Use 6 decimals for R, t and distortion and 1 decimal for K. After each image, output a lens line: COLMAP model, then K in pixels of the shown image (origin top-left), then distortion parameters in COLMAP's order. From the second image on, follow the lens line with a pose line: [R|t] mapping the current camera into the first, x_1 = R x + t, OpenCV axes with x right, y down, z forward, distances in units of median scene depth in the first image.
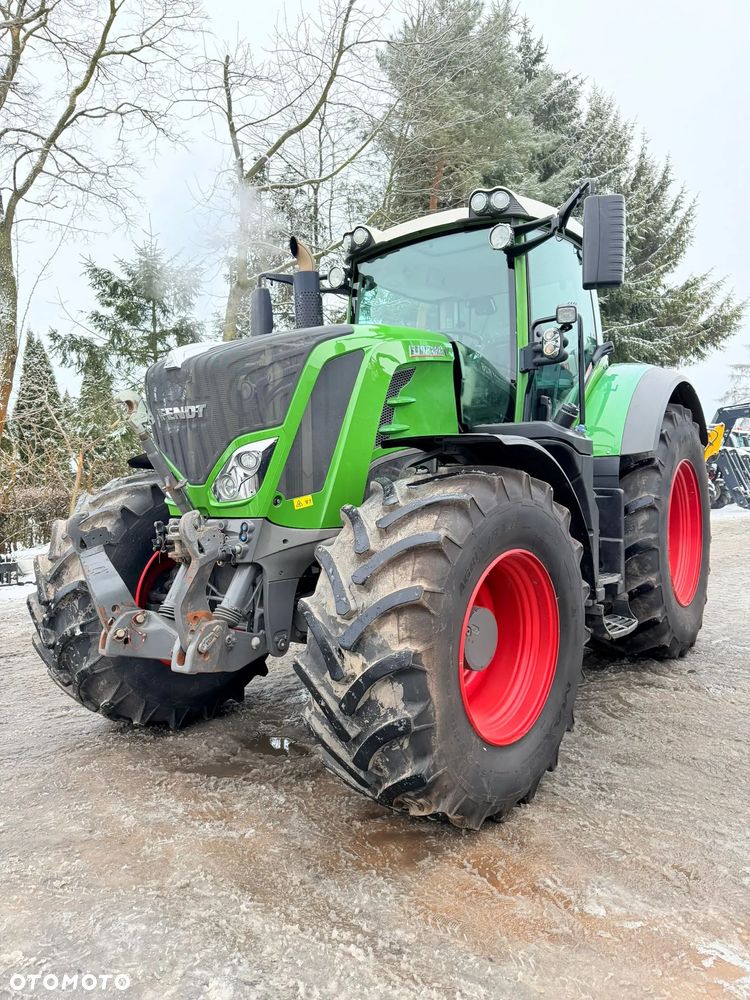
lens RADIAL K [[706.1, 0, 375.0], [0, 706.1, 500.0], [0, 0, 1]] dist [0.081165, -0.116207]
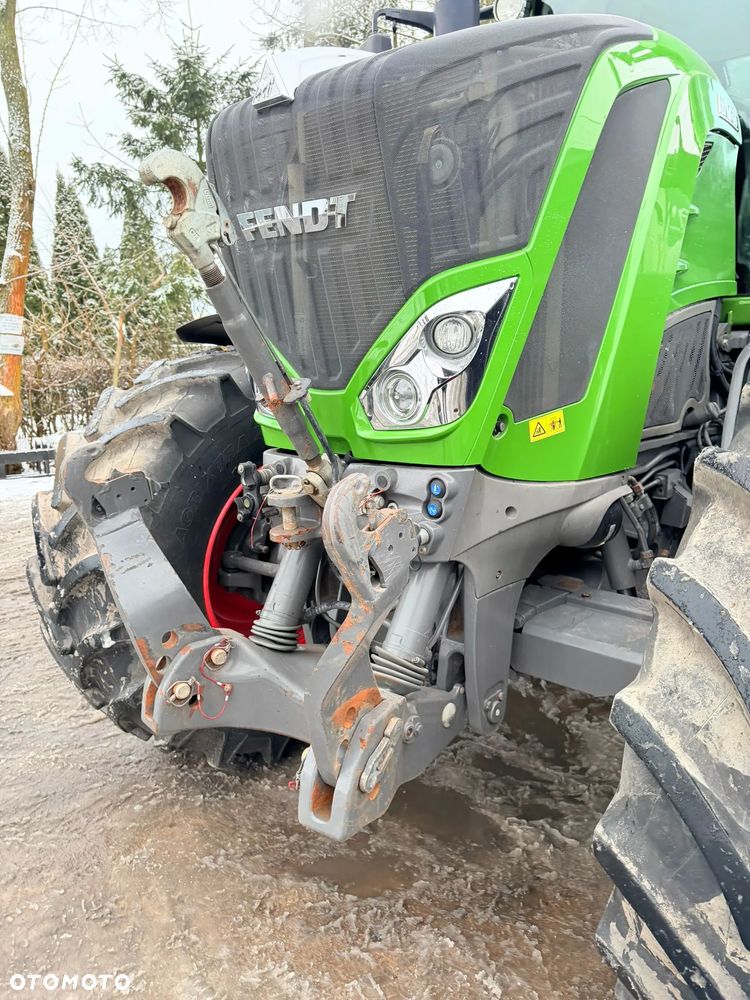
lens RADIAL K [[710.5, 0, 380.9], [0, 710.5, 501.7], [0, 0, 1]] dist [0.031463, -0.026245]
pose [[0.998124, 0.015581, -0.059217, -0.154905], [-0.004253, 0.982389, 0.186798, -0.029794], [0.061085, -0.186195, 0.980612, 0.443398]]
